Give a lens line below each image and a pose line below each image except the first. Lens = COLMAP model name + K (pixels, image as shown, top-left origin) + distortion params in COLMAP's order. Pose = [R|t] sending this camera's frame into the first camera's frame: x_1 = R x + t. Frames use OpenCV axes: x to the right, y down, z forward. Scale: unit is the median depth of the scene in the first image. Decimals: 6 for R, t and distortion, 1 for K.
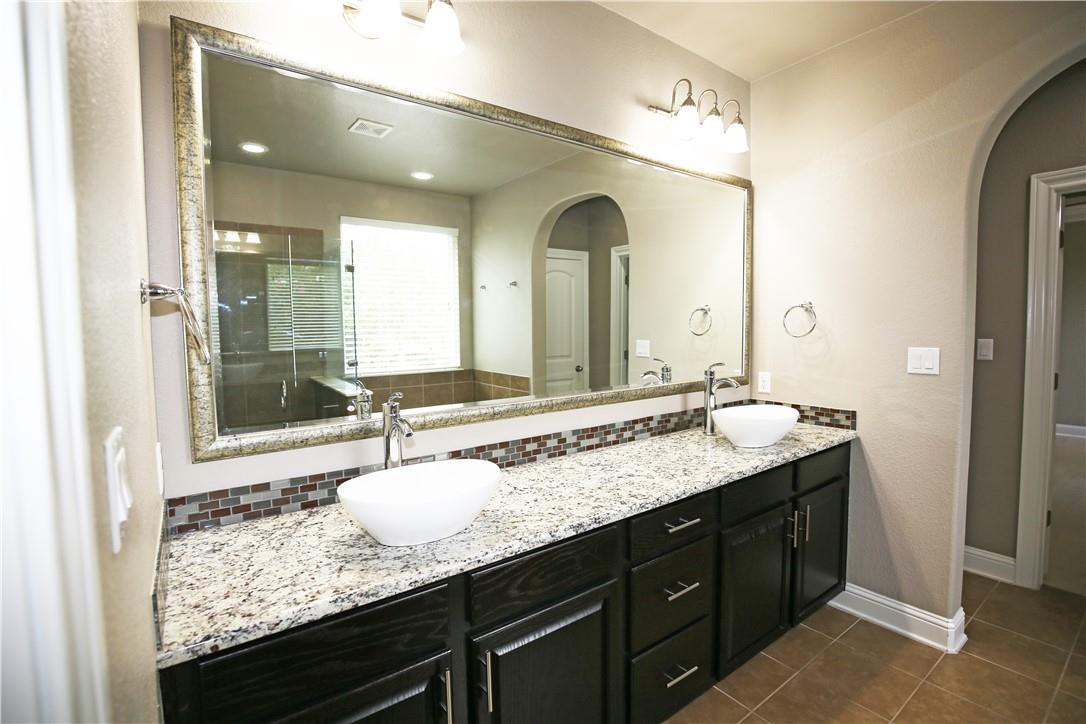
lens RADIAL K [[499.5, 0, 544.1], [0, 499.5, 357.3], [0, 0, 1]] dist [-0.026667, 0.000352]
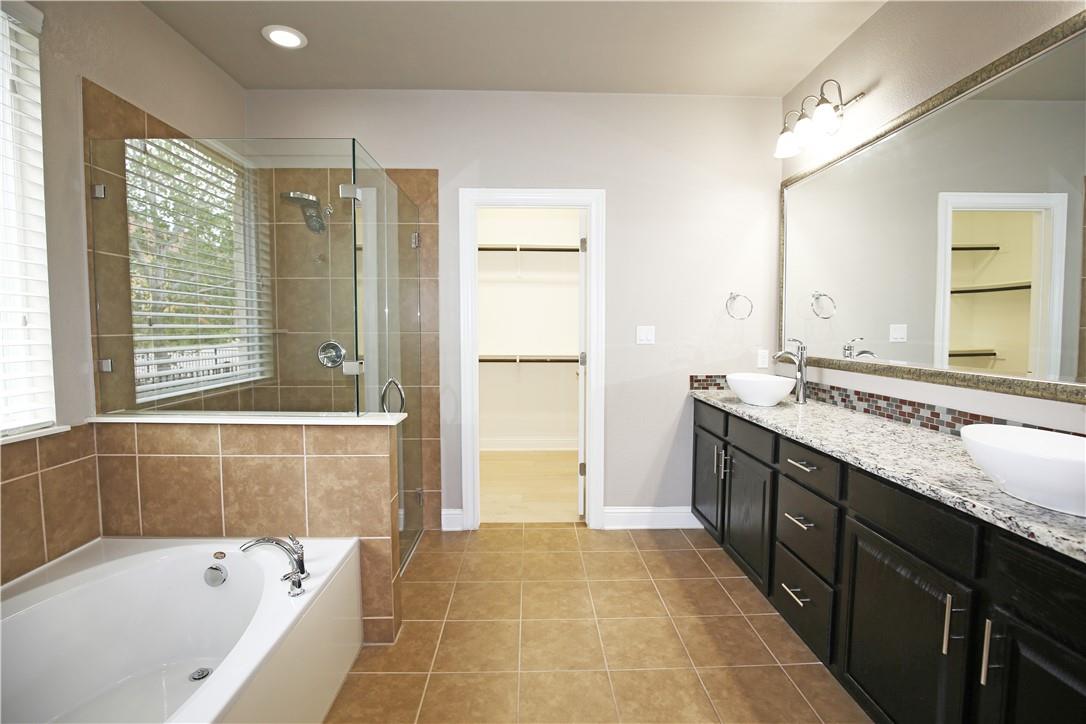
lens RADIAL K [[499.5, 0, 541.5], [0, 499.5, 358.3], [0, 0, 1]] dist [-0.026667, 0.000352]
pose [[-0.567548, 0.064632, -0.820799, 1.272648], [-0.045953, 0.992874, 0.109956, -0.010511], [0.822057, 0.100124, -0.560534, 0.919666]]
